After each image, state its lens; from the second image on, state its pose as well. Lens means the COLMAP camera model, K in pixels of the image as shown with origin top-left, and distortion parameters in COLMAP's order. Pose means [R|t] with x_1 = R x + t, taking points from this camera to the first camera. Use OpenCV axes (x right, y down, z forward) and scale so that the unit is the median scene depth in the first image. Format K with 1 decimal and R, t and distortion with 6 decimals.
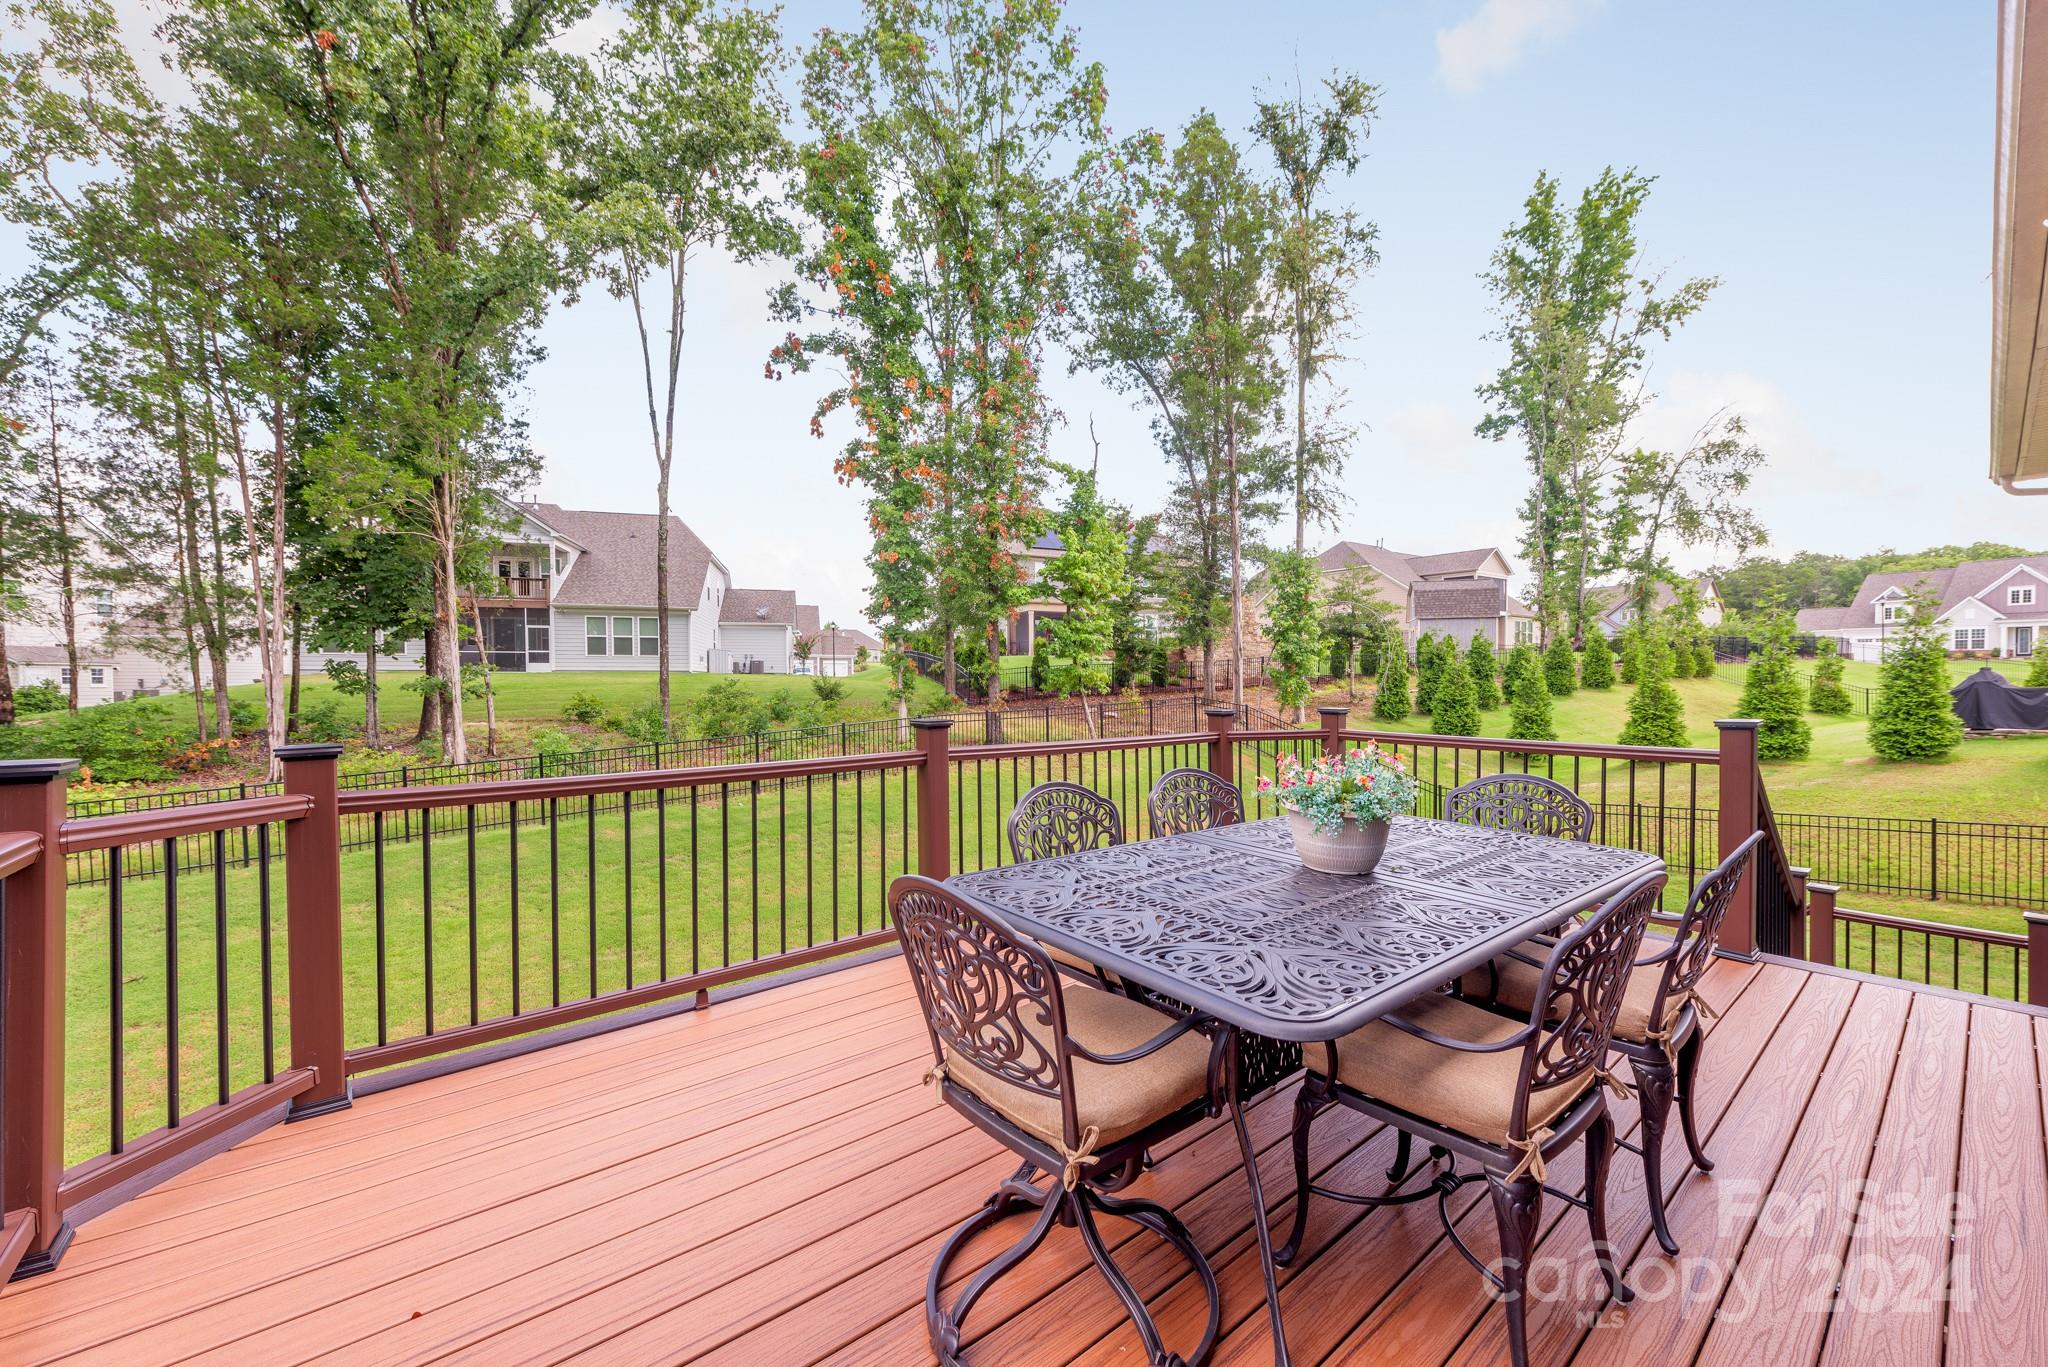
lens RADIAL K [[800.9, 0, 1036.8], [0, 800.9, 696.6], [0, 0, 1]] dist [0.005212, -0.001646]
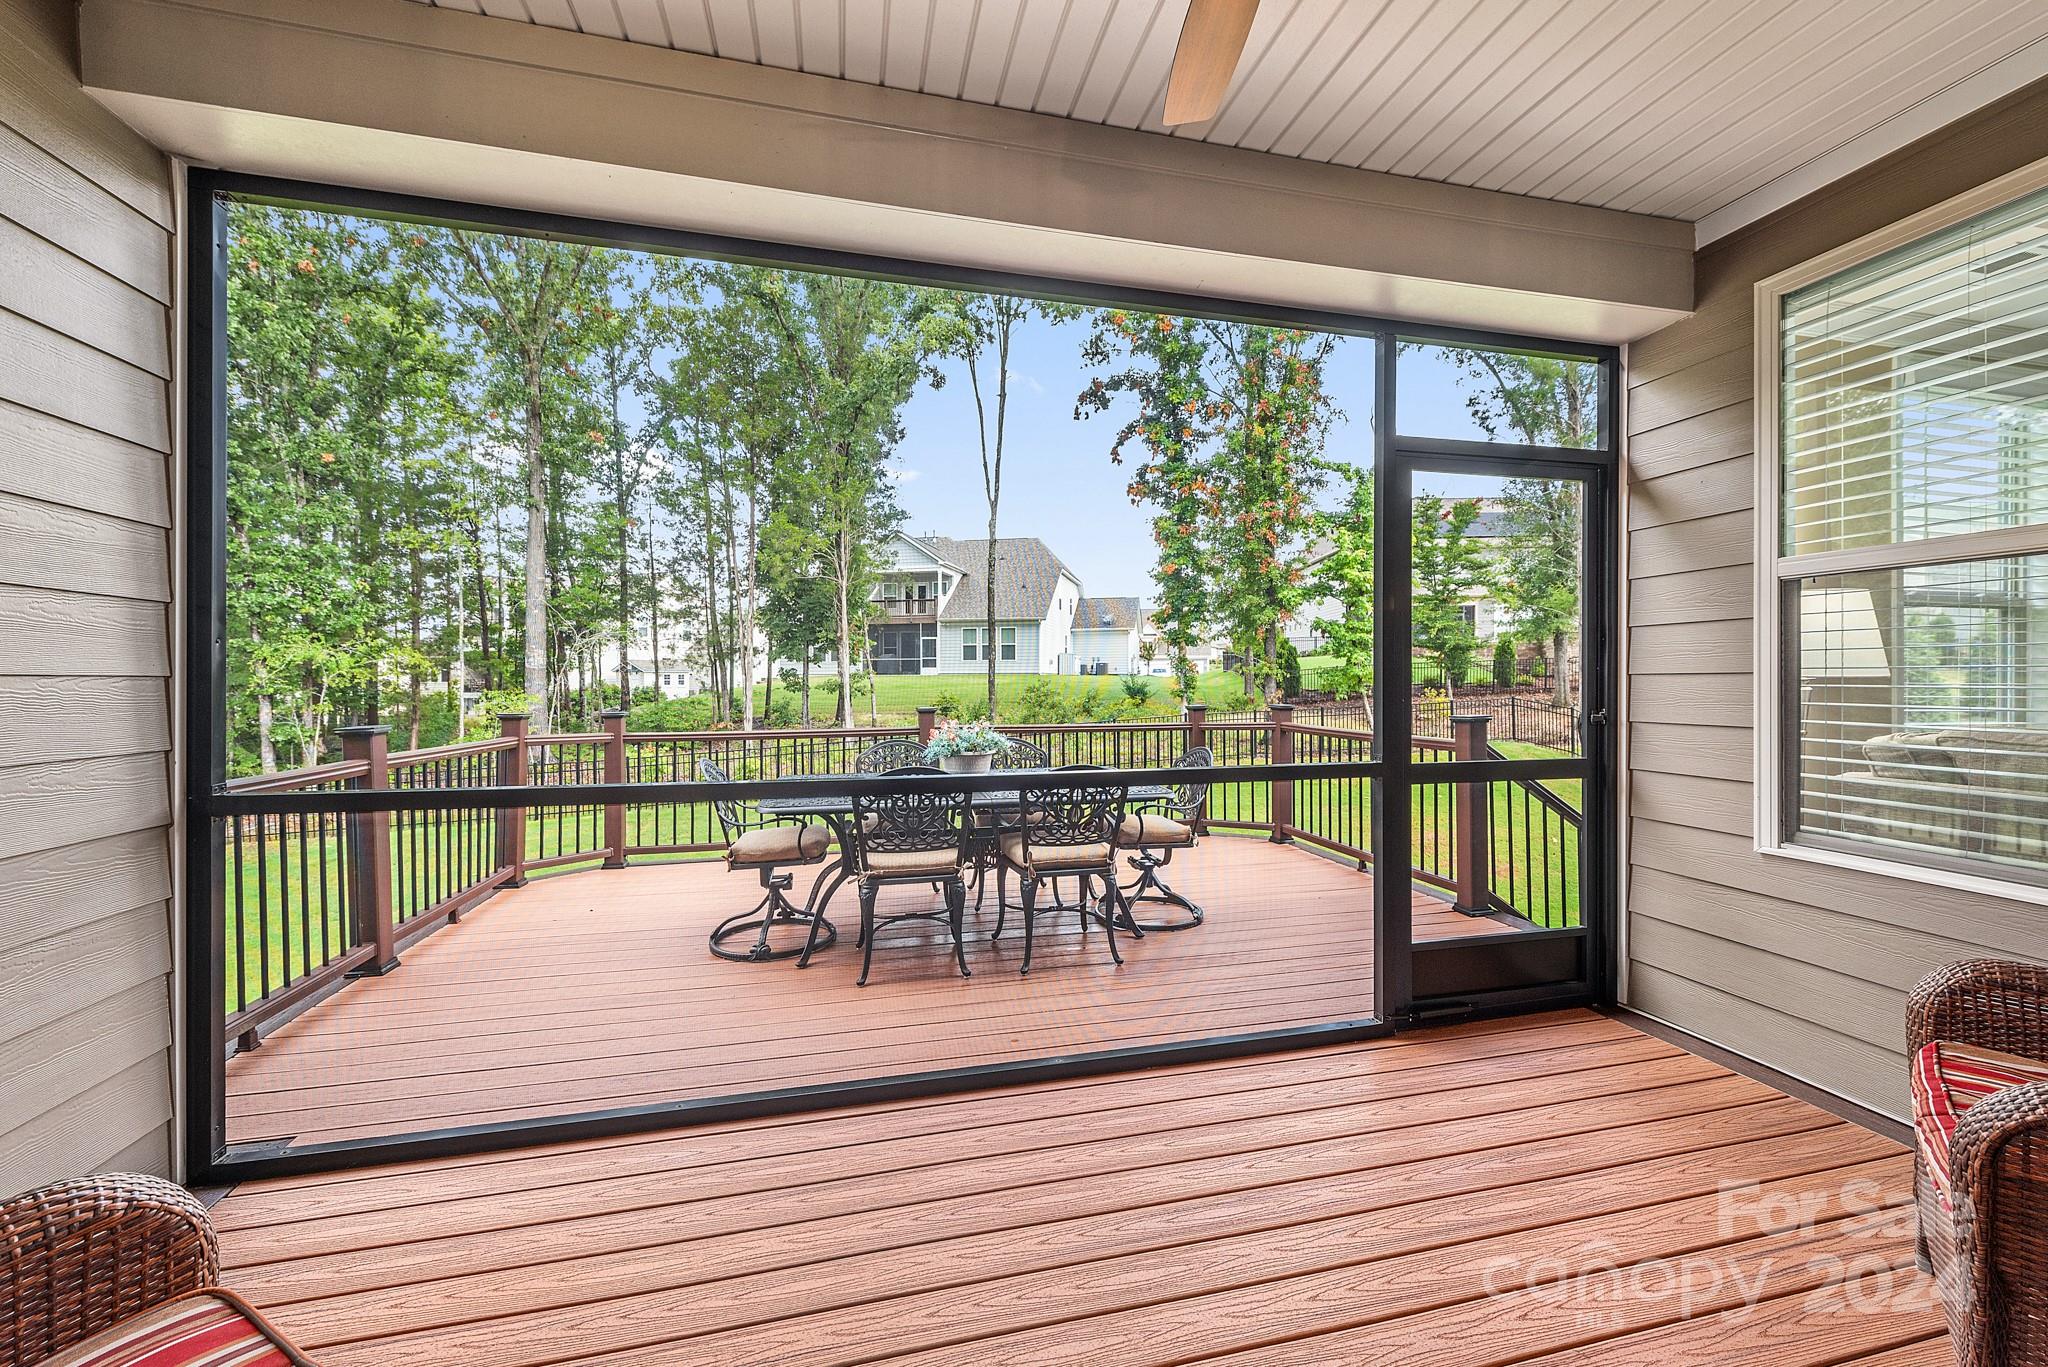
lens RADIAL K [[800.9, 0, 1030.2], [0, 800.9, 678.4], [0, 0, 1]] dist [0.005212, -0.001646]
pose [[0.894460, -0.005607, -0.447112, 0.126512], [-0.004306, 0.999767, -0.021152, 0.000456], [0.447126, 0.020845, 0.894228, -0.057684]]
